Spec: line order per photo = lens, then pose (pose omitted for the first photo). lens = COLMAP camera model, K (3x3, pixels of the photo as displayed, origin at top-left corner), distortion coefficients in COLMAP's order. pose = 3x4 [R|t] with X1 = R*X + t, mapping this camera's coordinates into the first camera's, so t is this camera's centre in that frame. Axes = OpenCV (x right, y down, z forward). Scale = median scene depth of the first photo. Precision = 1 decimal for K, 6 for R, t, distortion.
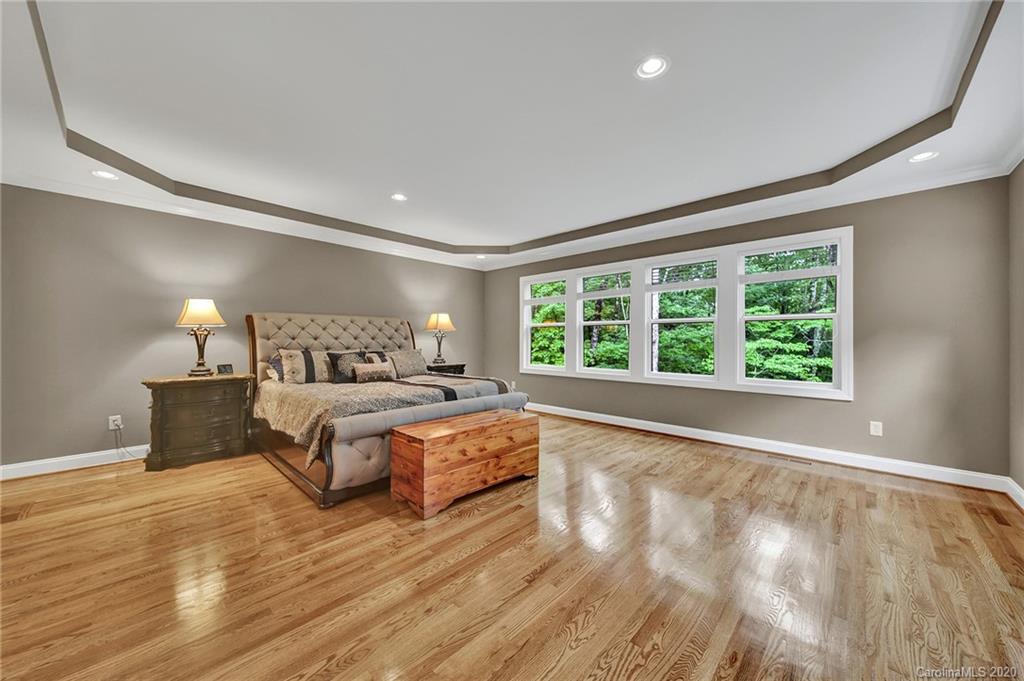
lens RADIAL K [[370.0, 0, 507.1], [0, 370.0, 341.5], [0, 0, 1]] dist [-0.002322, -0.000862]
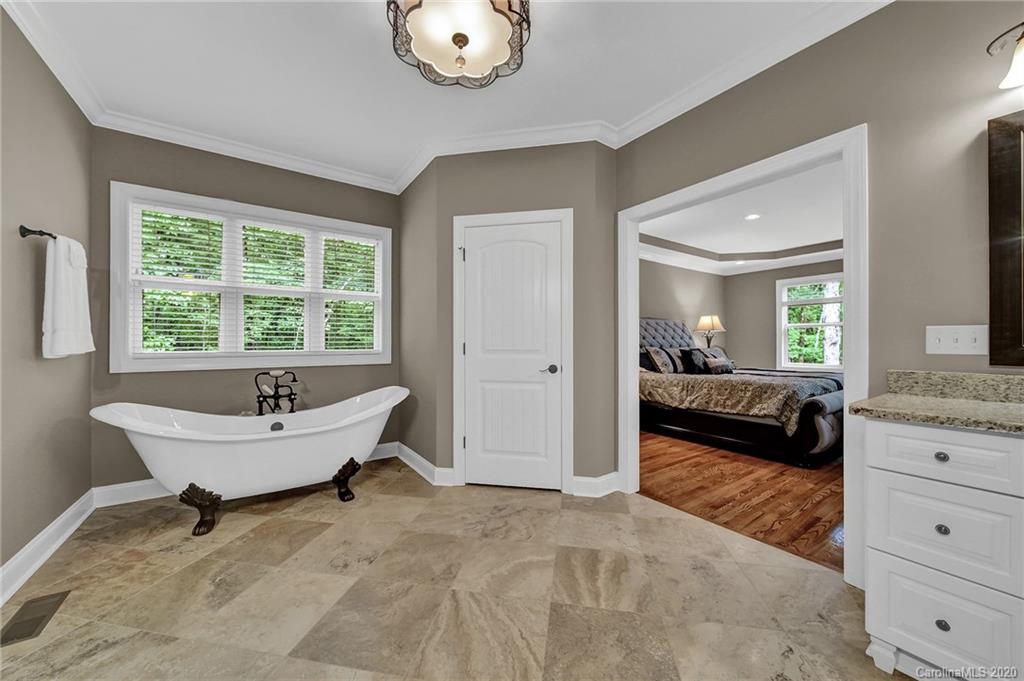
lens RADIAL K [[370.0, 0, 511.3], [0, 370.0, 343.4], [0, 0, 1]] dist [-0.002322, -0.000862]
pose [[0.978738, 0.001060, -0.205110, -0.760779], [-0.001842, 0.999992, -0.003625, 0.016991], [0.205105, 0.003926, 0.978732, -0.286986]]
